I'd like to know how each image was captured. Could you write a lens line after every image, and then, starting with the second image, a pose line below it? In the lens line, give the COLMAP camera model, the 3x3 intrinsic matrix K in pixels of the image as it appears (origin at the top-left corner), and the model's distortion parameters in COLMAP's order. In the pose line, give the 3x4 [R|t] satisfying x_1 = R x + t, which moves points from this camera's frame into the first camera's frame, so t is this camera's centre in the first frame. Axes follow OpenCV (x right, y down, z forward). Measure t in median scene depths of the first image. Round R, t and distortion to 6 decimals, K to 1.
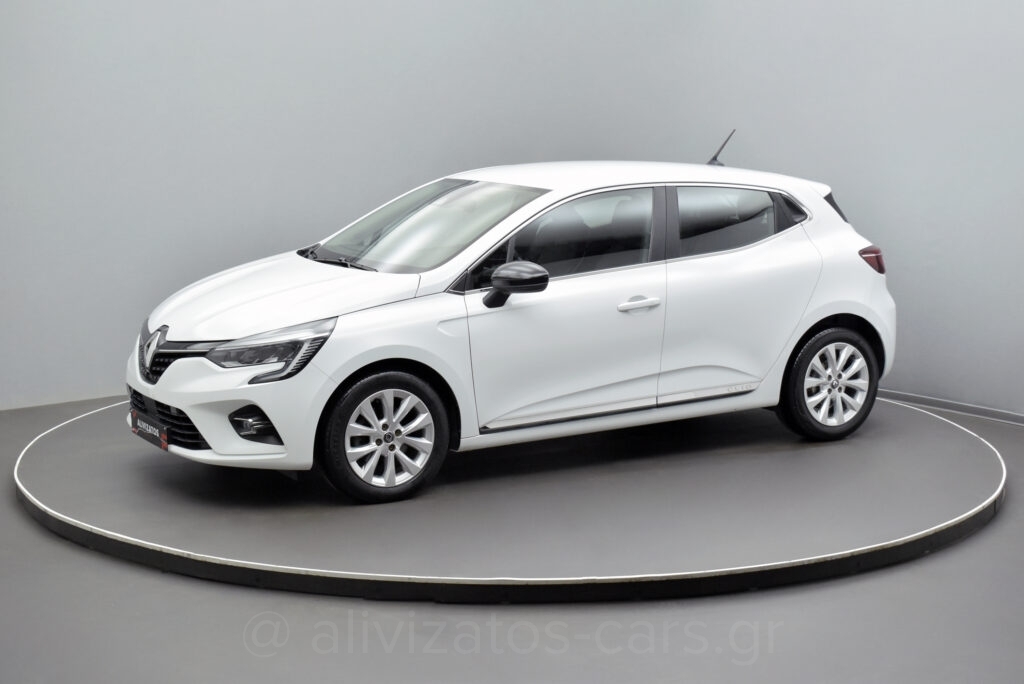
lens RADIAL K [[1623.9, 0, 512.0], [0, 1623.9, 342.0], [0, 0, 1]] dist [0.022282, 0.036029]
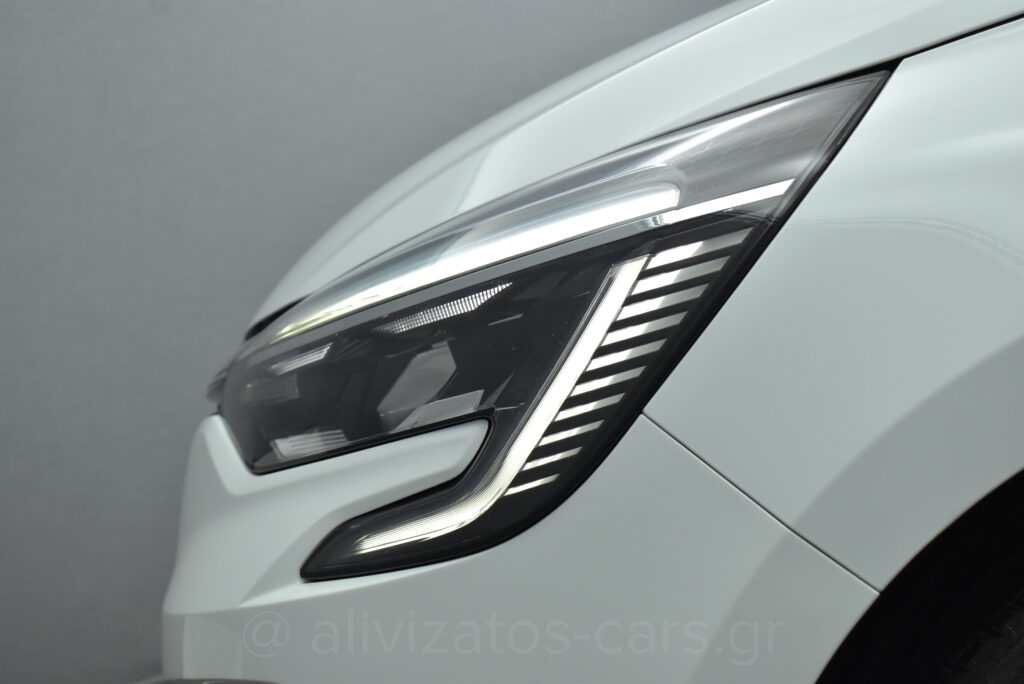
lens RADIAL K [[1623.9, 0, 512.0], [0, 1623.9, 342.0], [0, 0, 1]] dist [0.022282, 0.036029]
pose [[0.805546, -0.076556, -0.587567, -0.053011], [0.046828, 0.996742, -0.065668, 0.013854], [0.590680, 0.025384, 0.806507, 0.839549]]
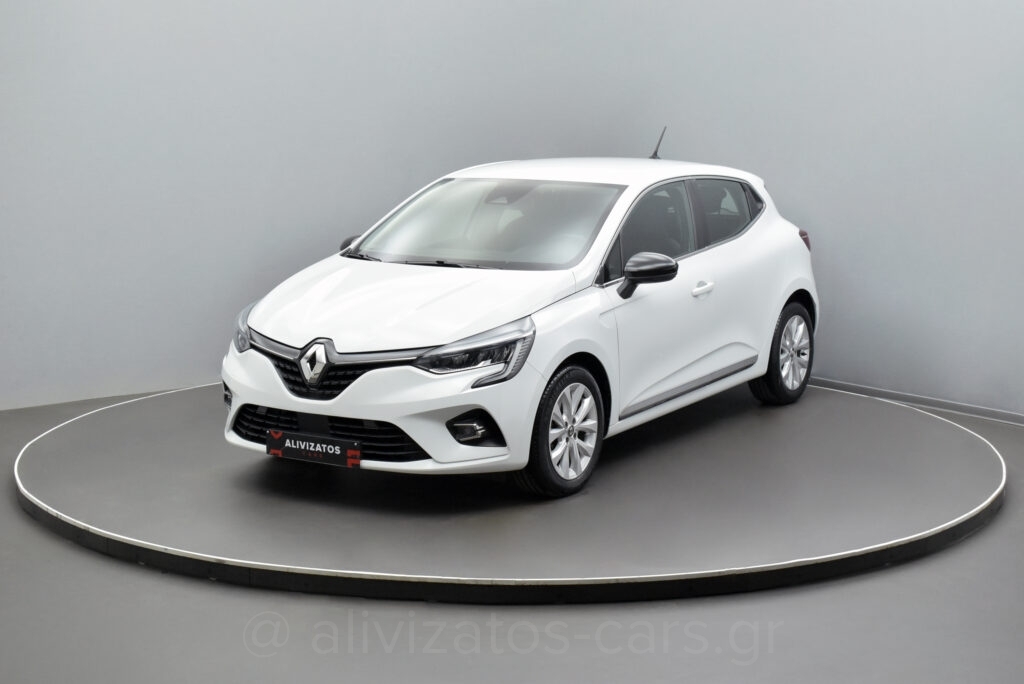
lens RADIAL K [[1623.9, 0, 512.0], [0, 1623.9, 342.0], [0, 0, 1]] dist [0.022282, 0.036029]
pose [[0.886432, -0.068999, 0.457687, -0.557718], [0.067784, 0.997517, 0.019100, -0.018323], [-0.457869, 0.014093, 0.888908, 0.105421]]
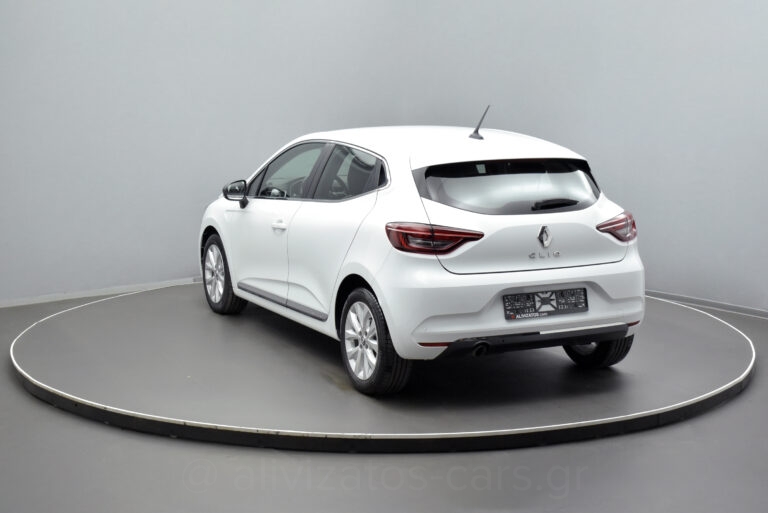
lens RADIAL K [[1217.9, 0, 384.0], [0, 1217.9, 256.5], [0, 0, 1]] dist [0.022282, 0.036029]
pose [[-0.076973, 0.141942, -0.986878, 1.130004], [-0.164919, 0.974367, 0.153005, -0.176301], [0.983299, 0.174532, -0.051592, 1.202484]]
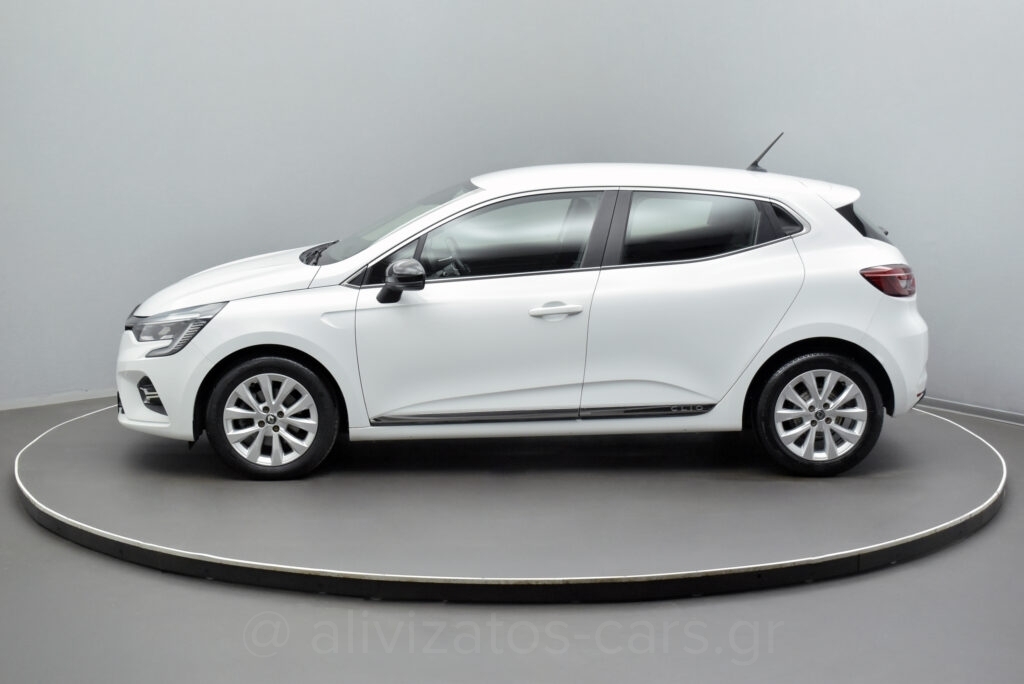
lens RADIAL K [[1623.9, 0, 512.0], [0, 1623.9, 342.0], [0, 0, 1]] dist [0.022282, 0.036029]
pose [[0.880522, 0.069653, -0.468860, 0.539536], [-0.072224, 0.997310, 0.012520, -0.015302], [0.468471, 0.022839, 0.883184, 0.136171]]
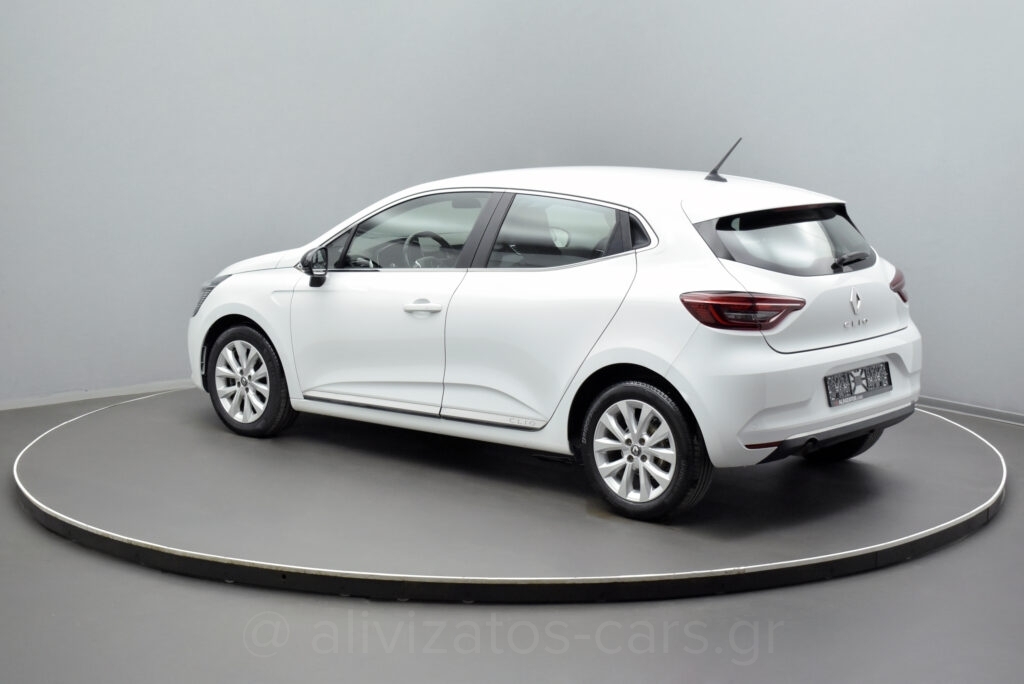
lens RADIAL K [[1623.9, 0, 512.0], [0, 1623.9, 342.0], [0, 0, 1]] dist [0.022282, 0.036029]
pose [[0.309925, 0.134638, -0.941179, 1.076326], [-0.152609, 0.984132, 0.090529, -0.104987], [0.938433, 0.115575, 0.325554, 0.772449]]
